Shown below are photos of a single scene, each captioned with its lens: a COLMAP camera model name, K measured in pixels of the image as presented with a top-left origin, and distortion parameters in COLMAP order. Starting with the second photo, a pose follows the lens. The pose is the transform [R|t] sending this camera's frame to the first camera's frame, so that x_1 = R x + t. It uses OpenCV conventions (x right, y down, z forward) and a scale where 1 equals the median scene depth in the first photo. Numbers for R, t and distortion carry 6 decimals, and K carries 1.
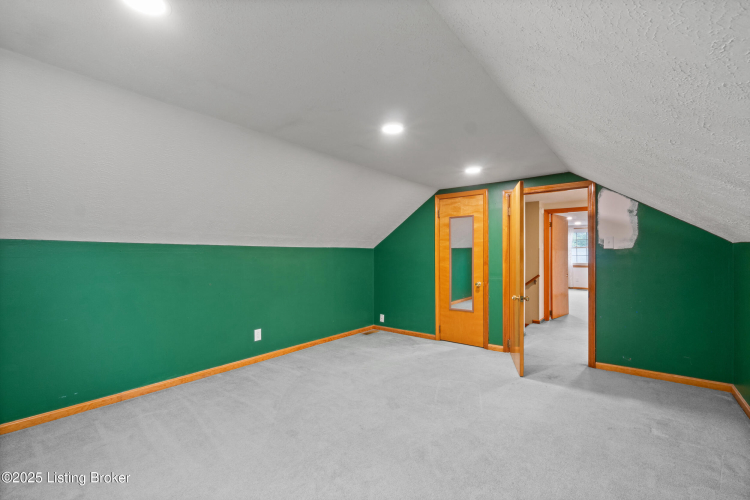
lens RADIAL K [[333.4, 0, 373.7], [0, 333.4, 253.1], [0, 0, 1]] dist [0.001597, -0.000024]
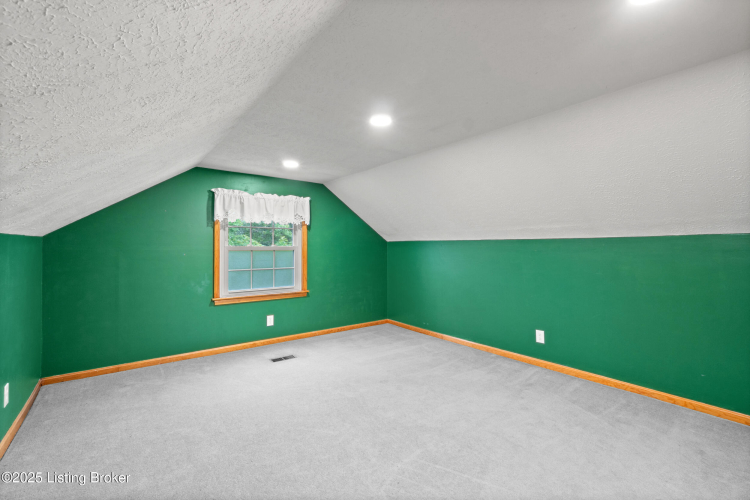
lens RADIAL K [[333.4, 0, 373.7], [0, 333.4, 248.6], [0, 0, 1]] dist [0.001597, -0.000024]
pose [[-0.252855, -0.000633, -0.967504, 0.698230], [0.004343, 0.999989, -0.001789, 0.005626], [0.967495, -0.004654, -0.252849, 0.855359]]
